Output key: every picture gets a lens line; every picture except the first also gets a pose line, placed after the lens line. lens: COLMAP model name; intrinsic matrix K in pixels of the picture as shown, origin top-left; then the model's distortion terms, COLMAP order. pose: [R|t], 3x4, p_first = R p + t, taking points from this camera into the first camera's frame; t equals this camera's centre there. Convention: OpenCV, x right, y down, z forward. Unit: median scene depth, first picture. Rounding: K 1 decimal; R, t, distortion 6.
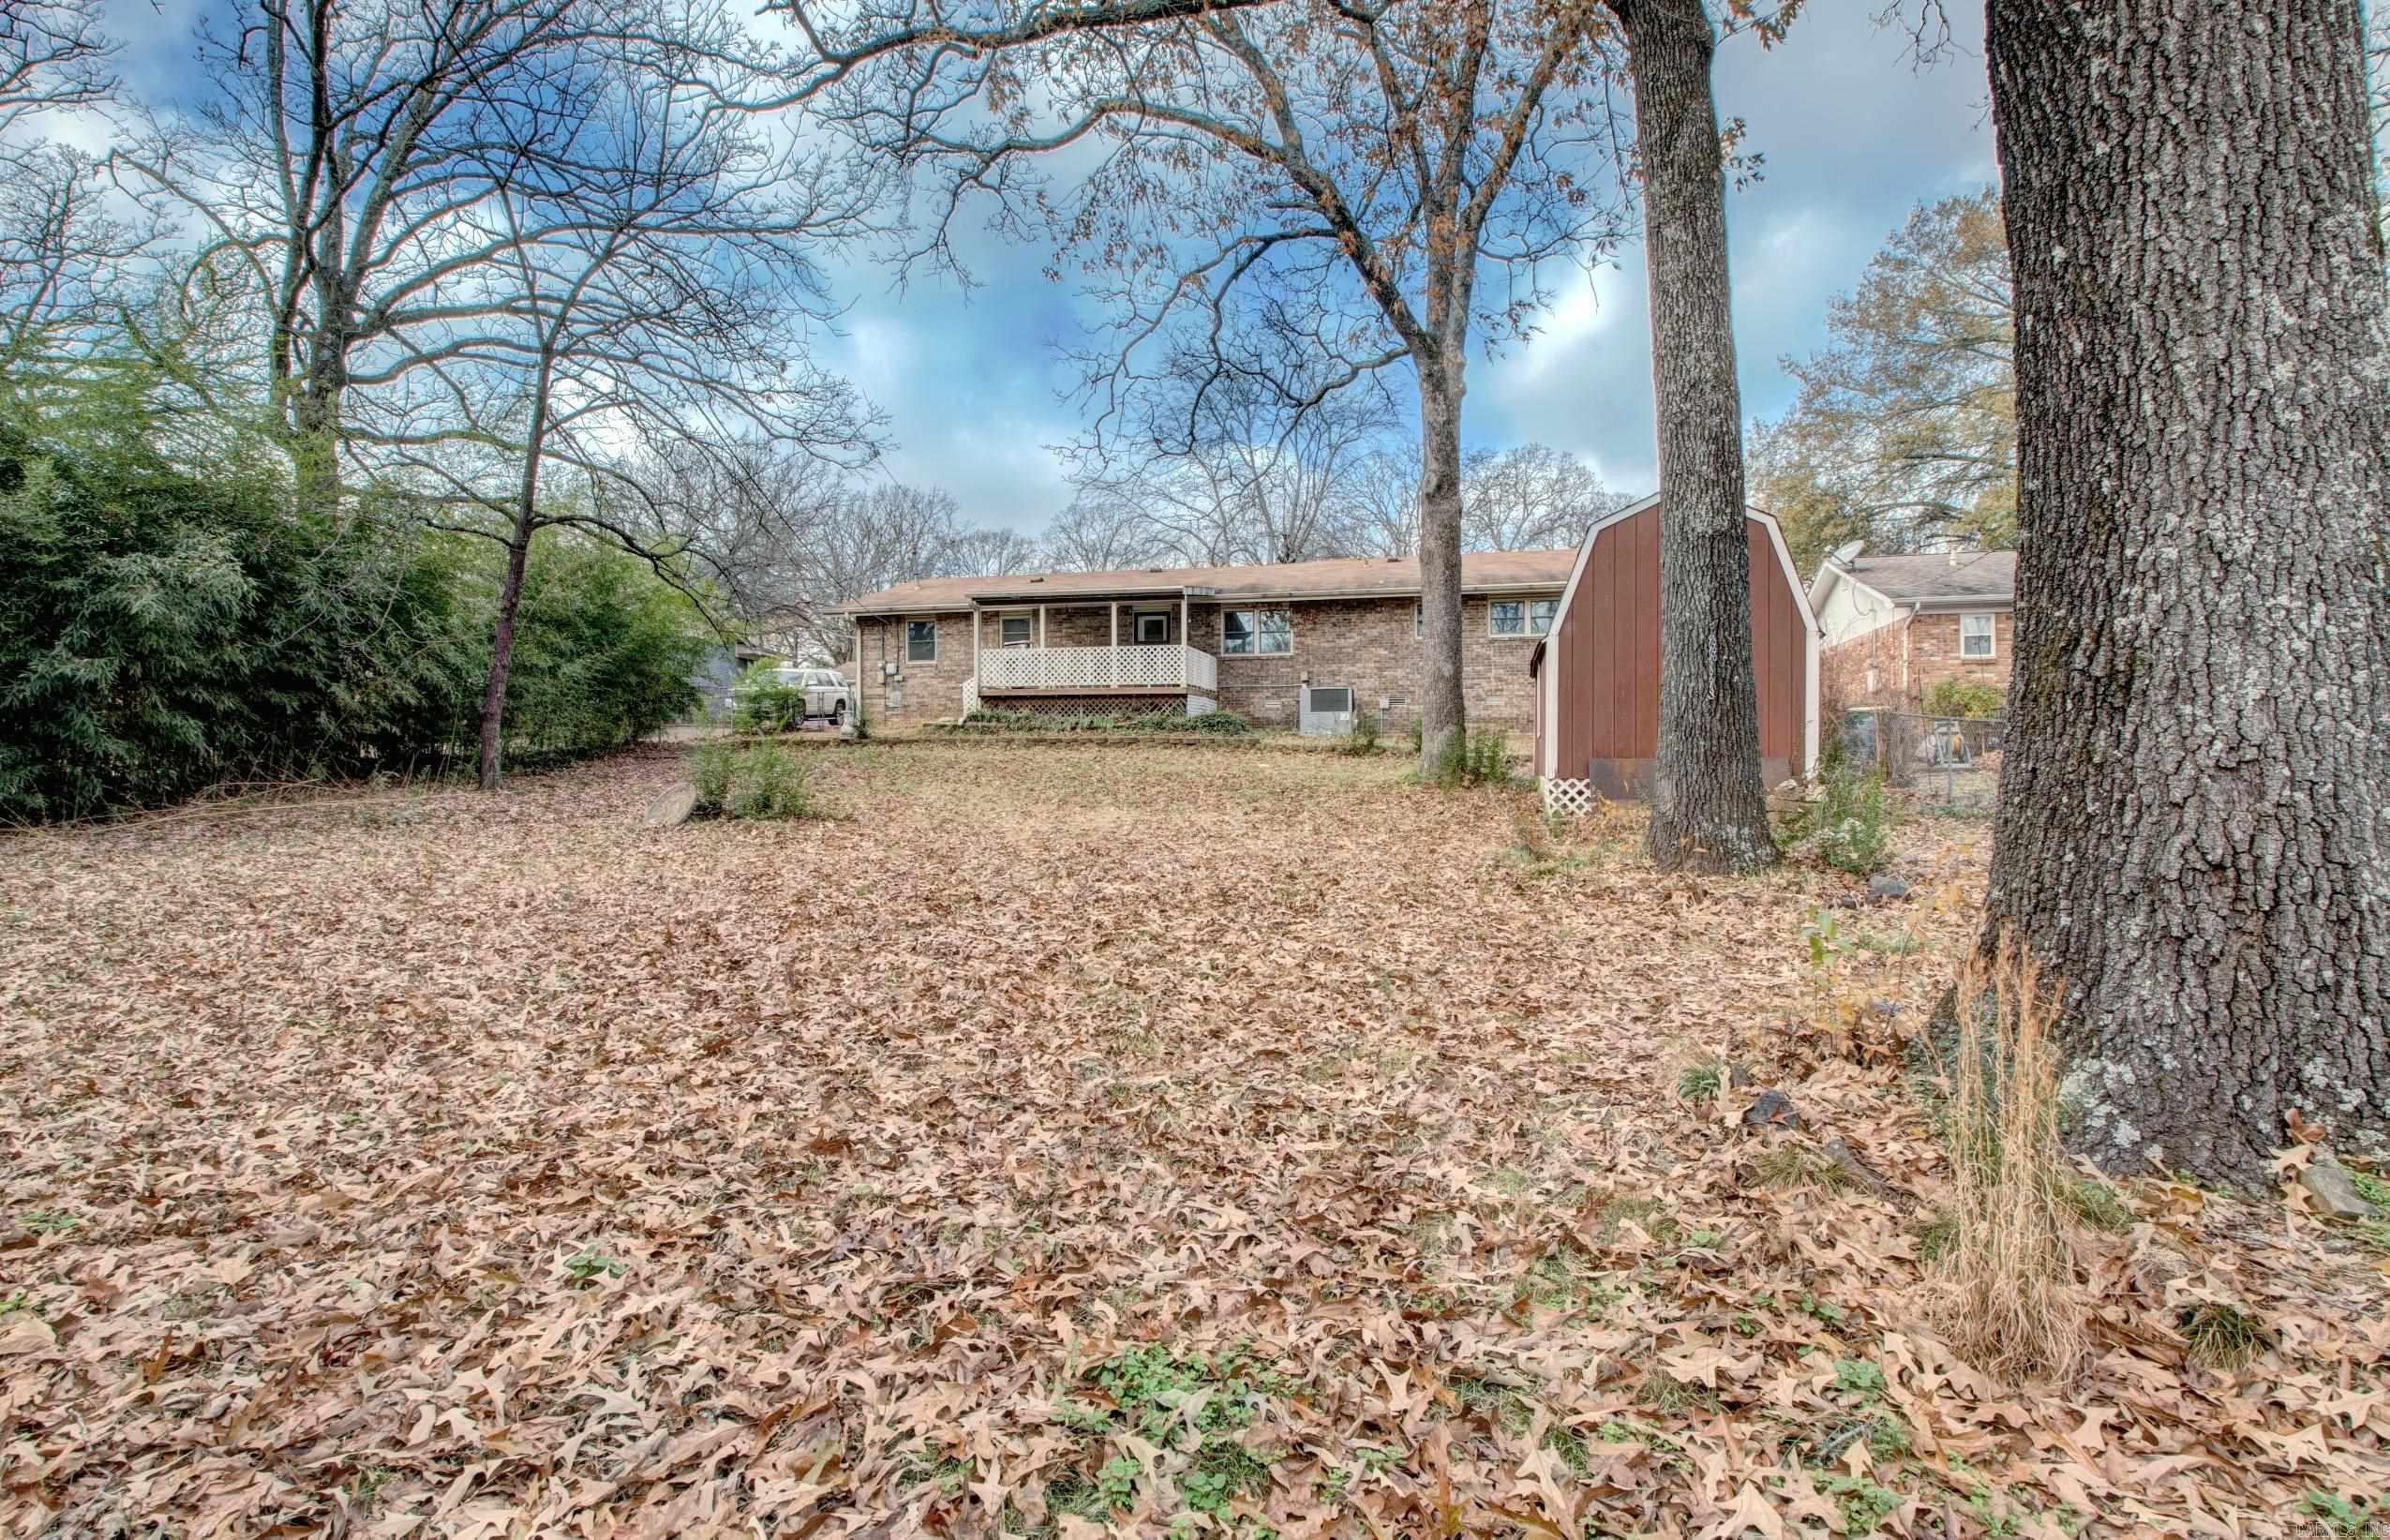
lens RADIAL K [[1113.1, 0, 1195.1], [0, 1113.1, 779.1], [0, 0, 1]] dist [0.011724, -0.022612]
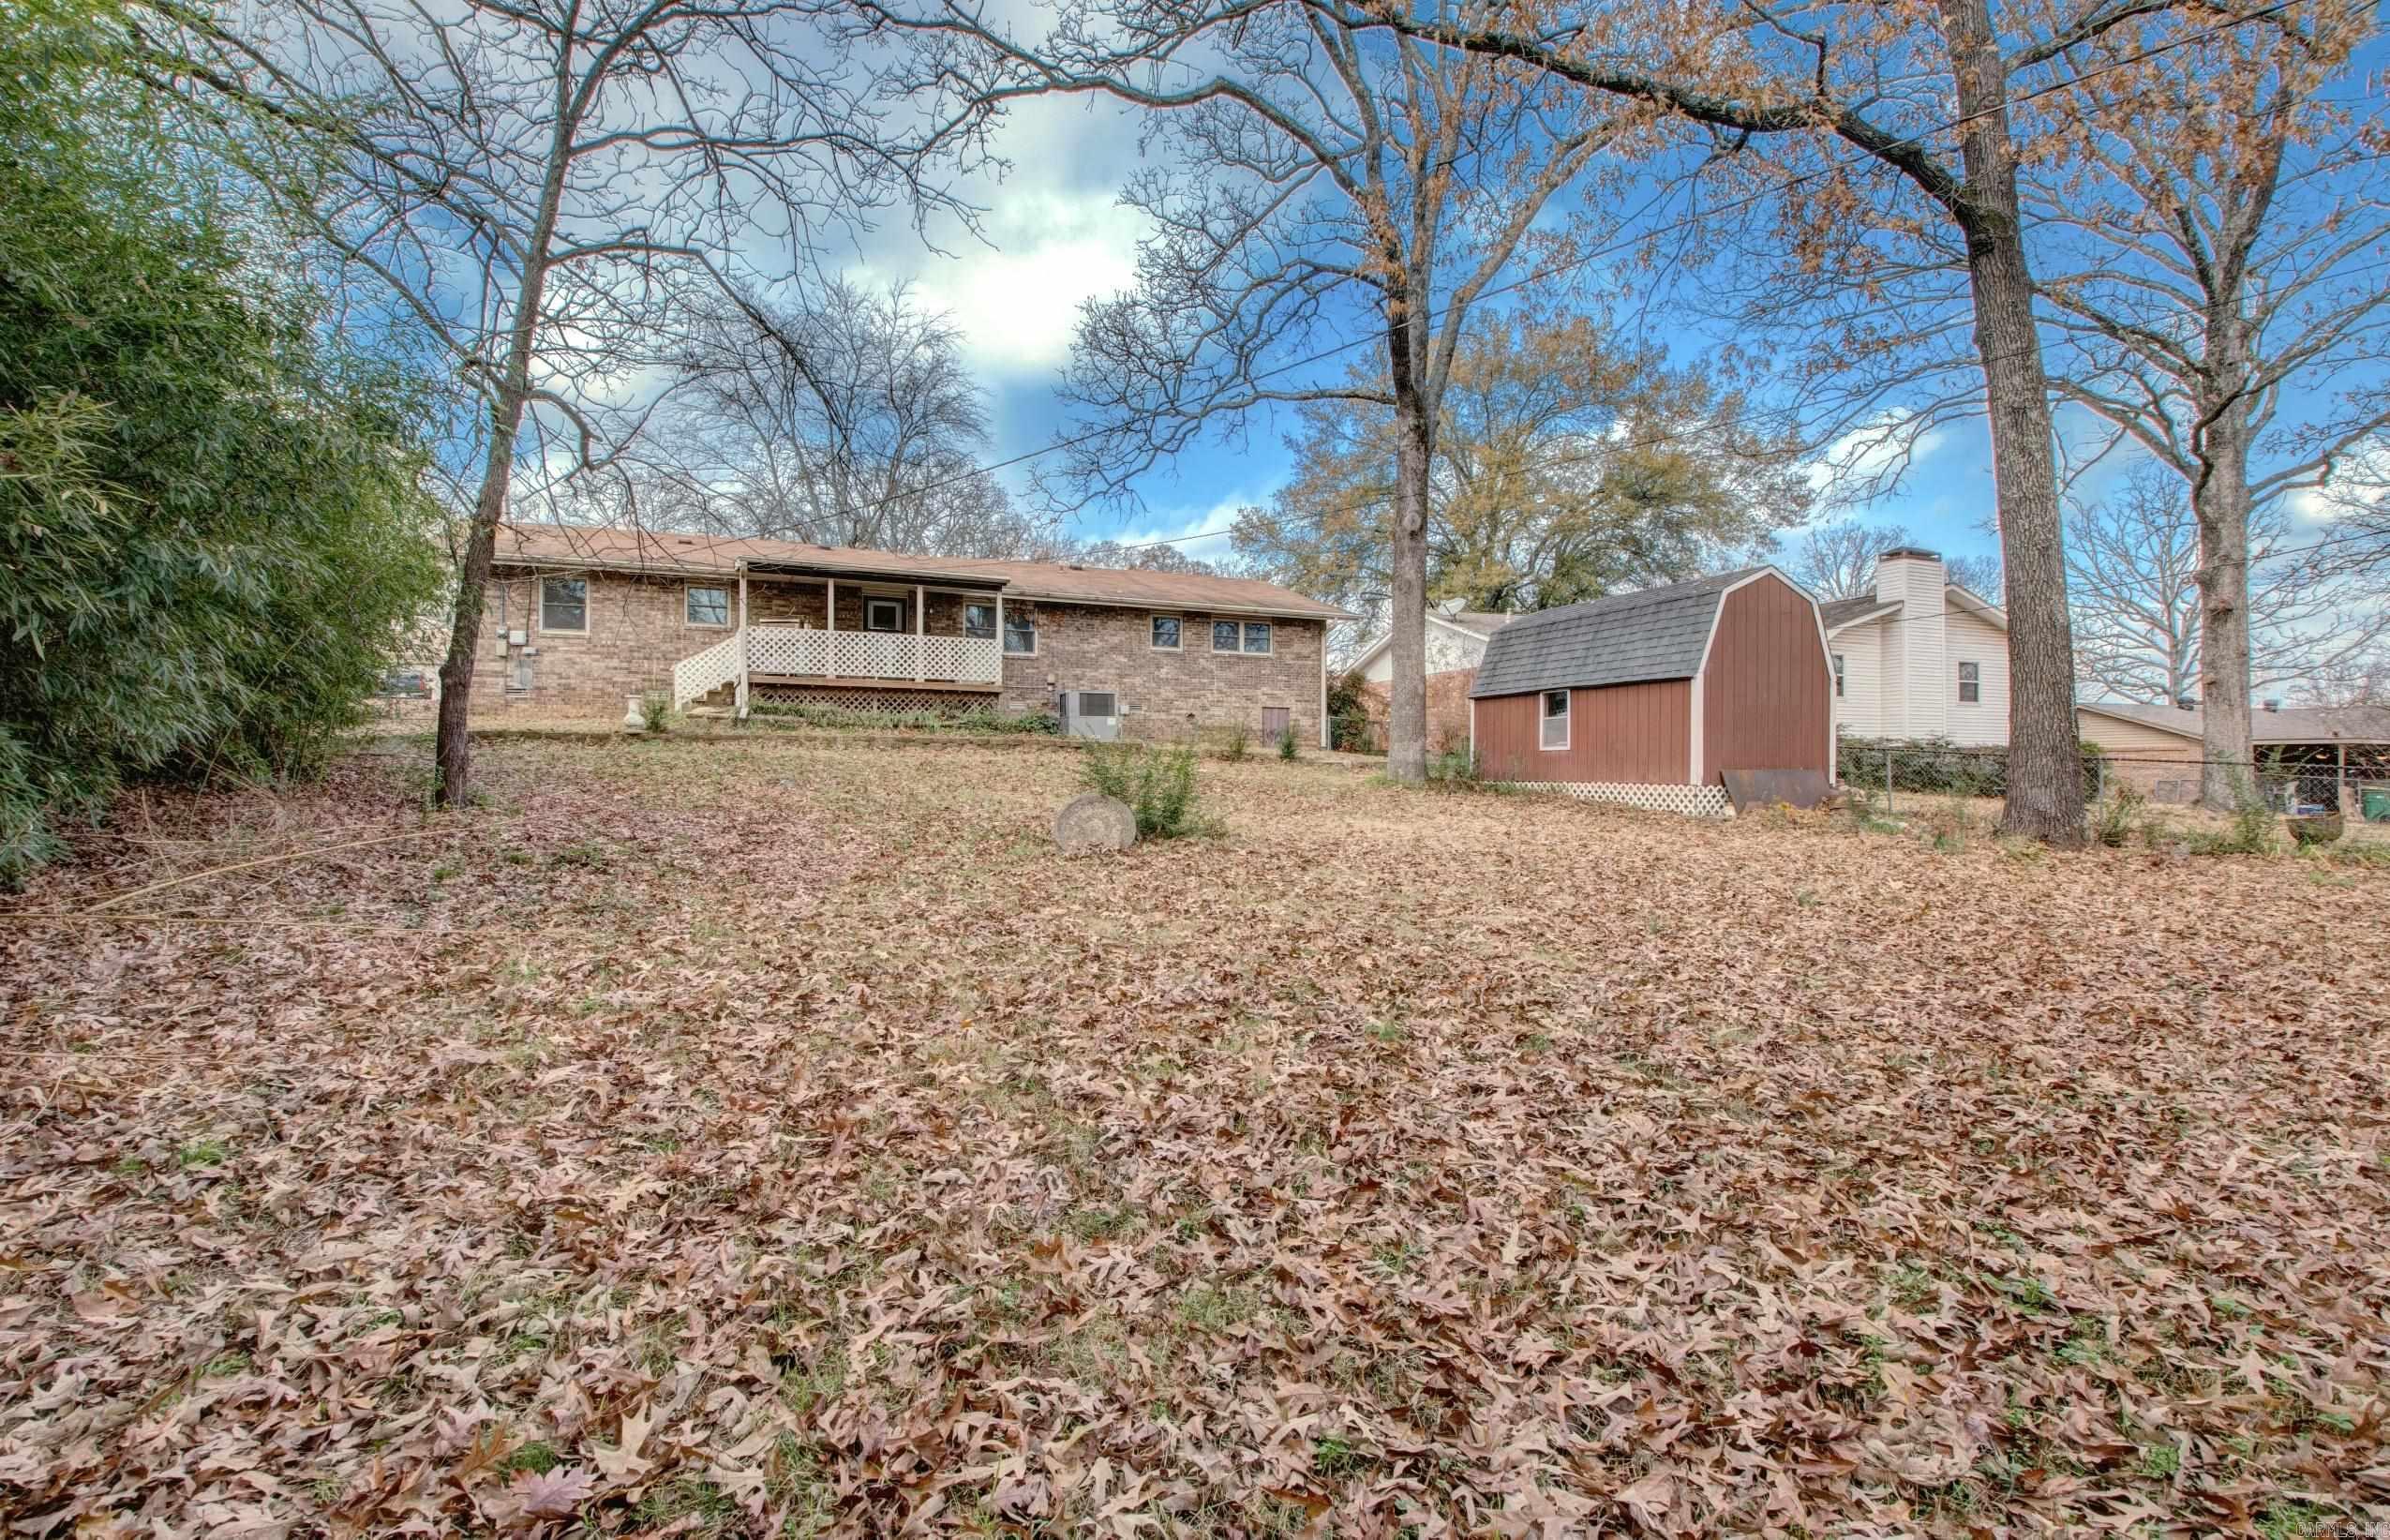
lens RADIAL K [[1113.1, 0, 1198.9], [0, 1113.1, 767.3], [0, 0, 1]] dist [0.011724, -0.022612]
pose [[0.800716, 0.006183, 0.599012, -0.422760], [0.000706, 0.999936, -0.011265, -0.003146], [-0.599044, 0.009443, 0.800661, 0.150289]]
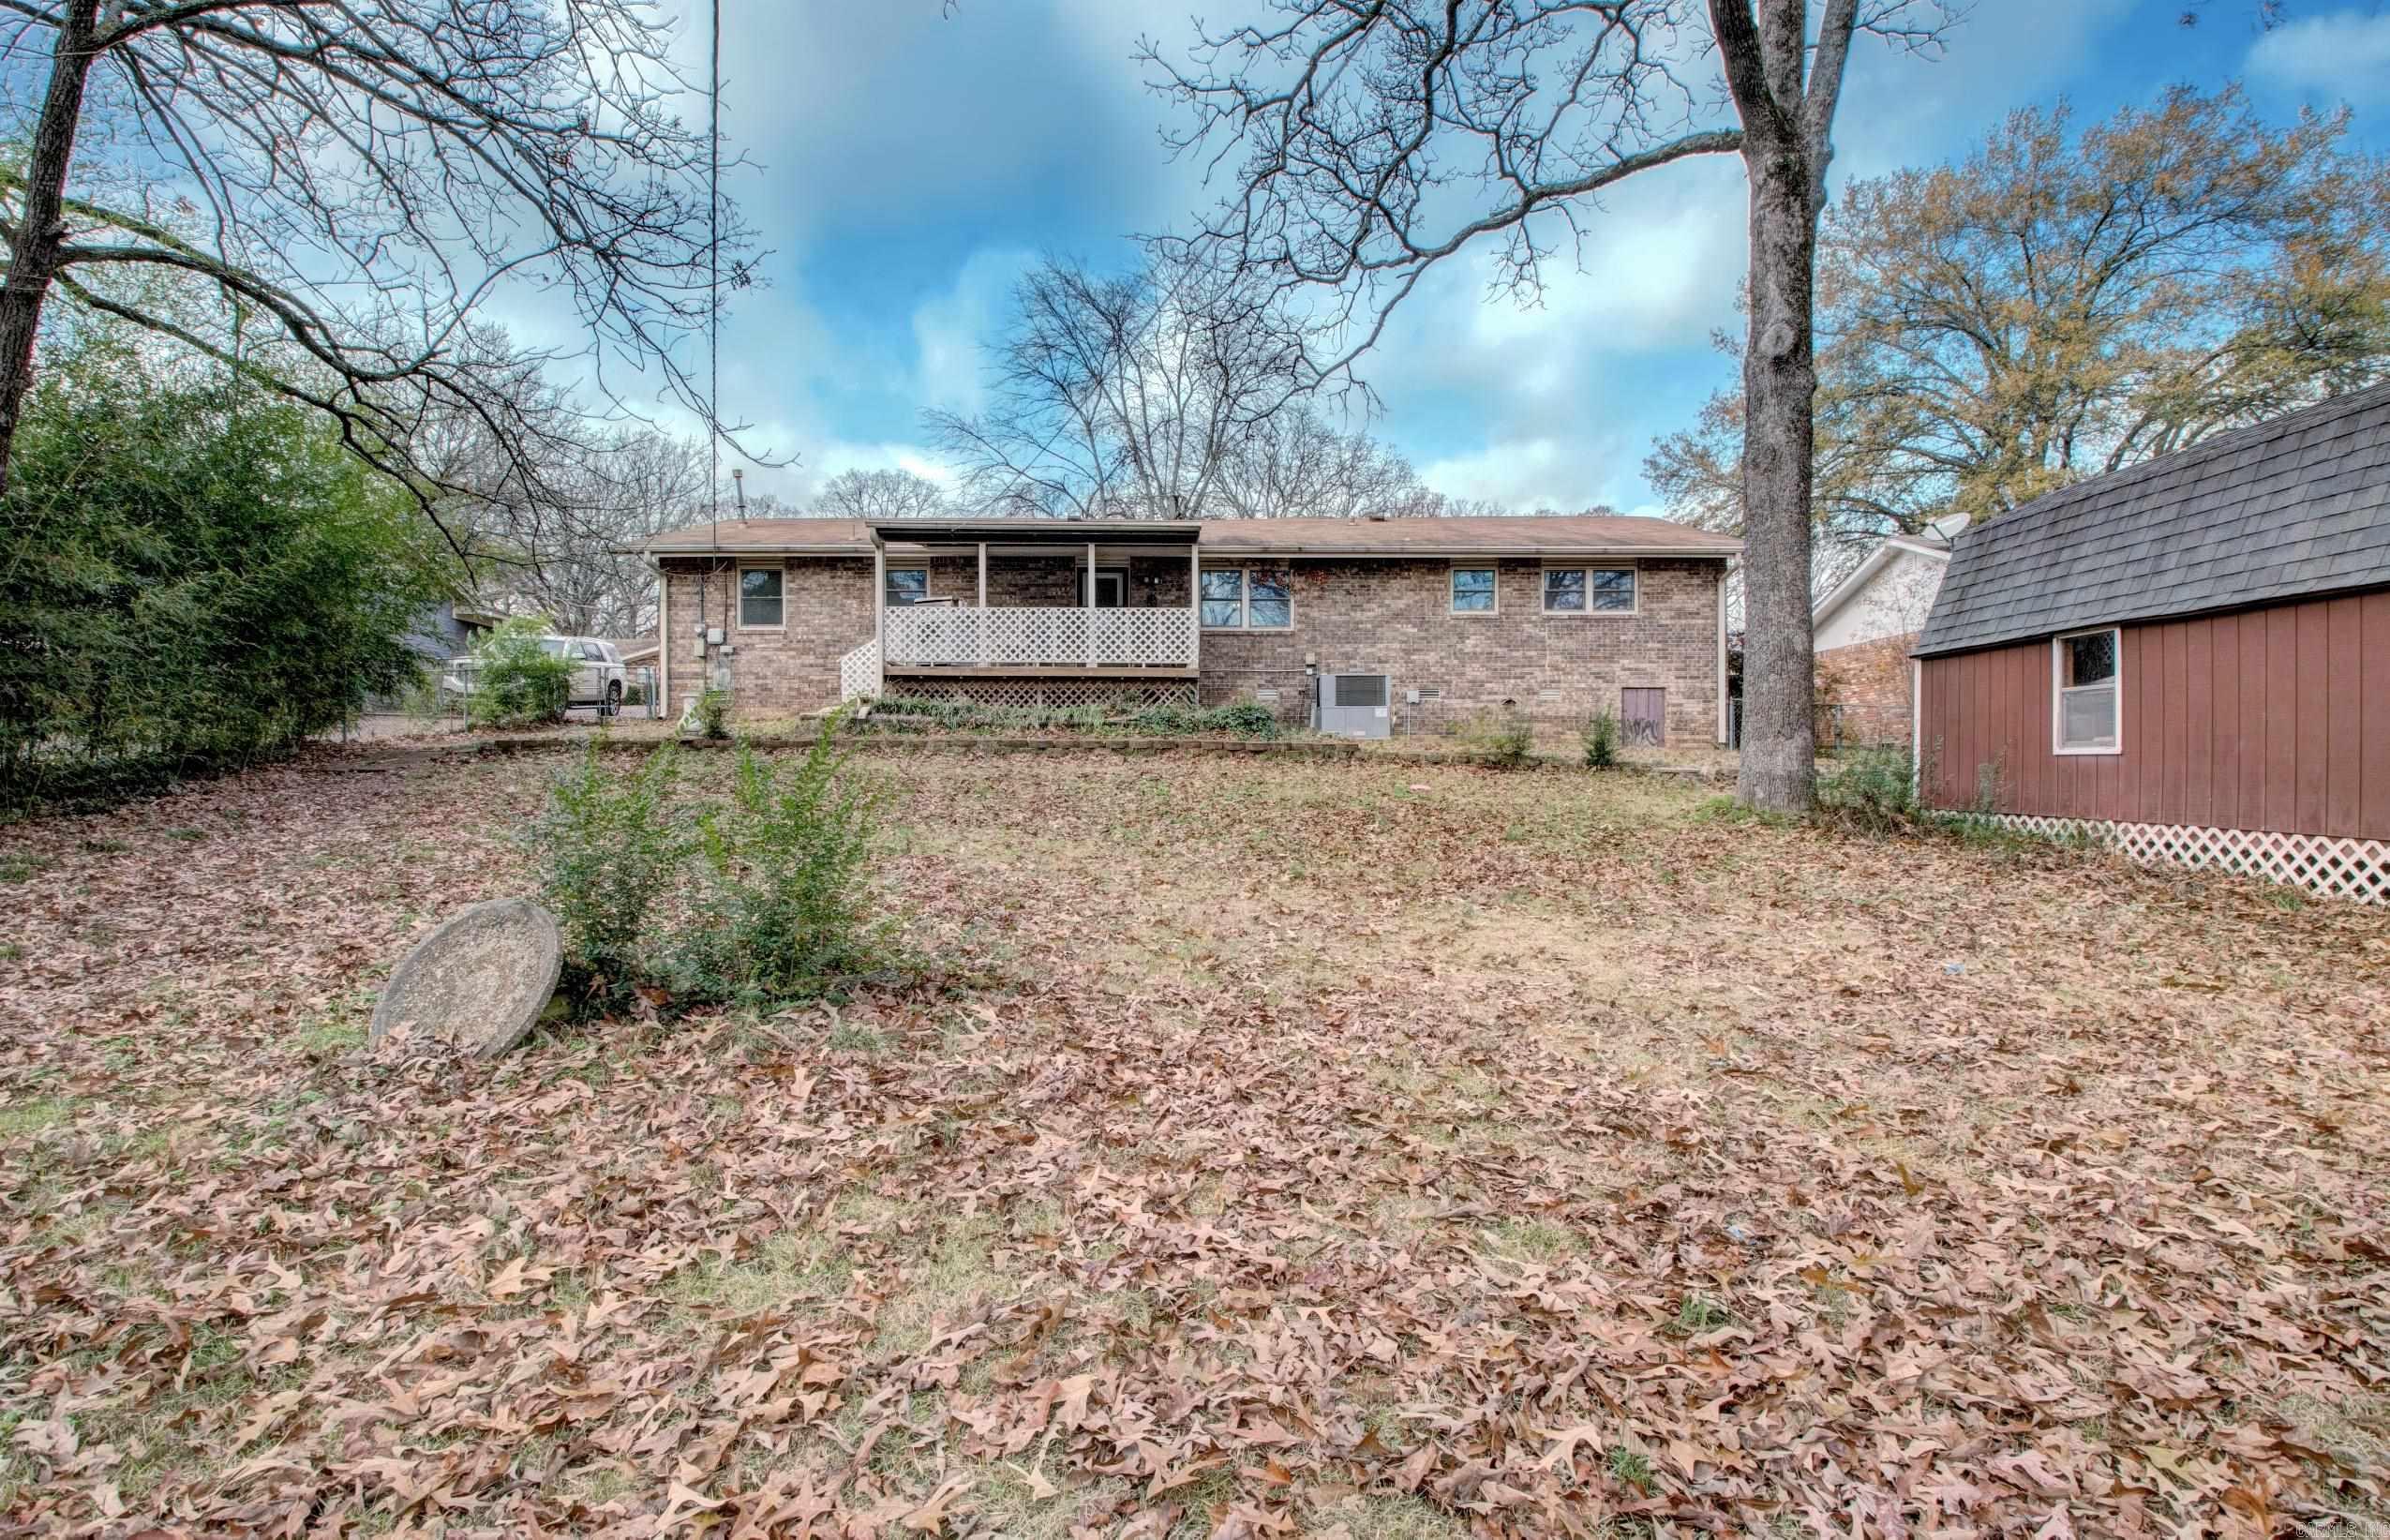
lens RADIAL K [[1113.1, 0, 1190.7], [0, 1113.1, 761.7], [0, 0, 1]] dist [0.011724, -0.022612]
pose [[0.975993, 0.002042, 0.217794, -0.161122], [0.000089, 0.999952, -0.009777, -0.016246], [-0.217803, 0.009562, 0.975946, 0.307357]]
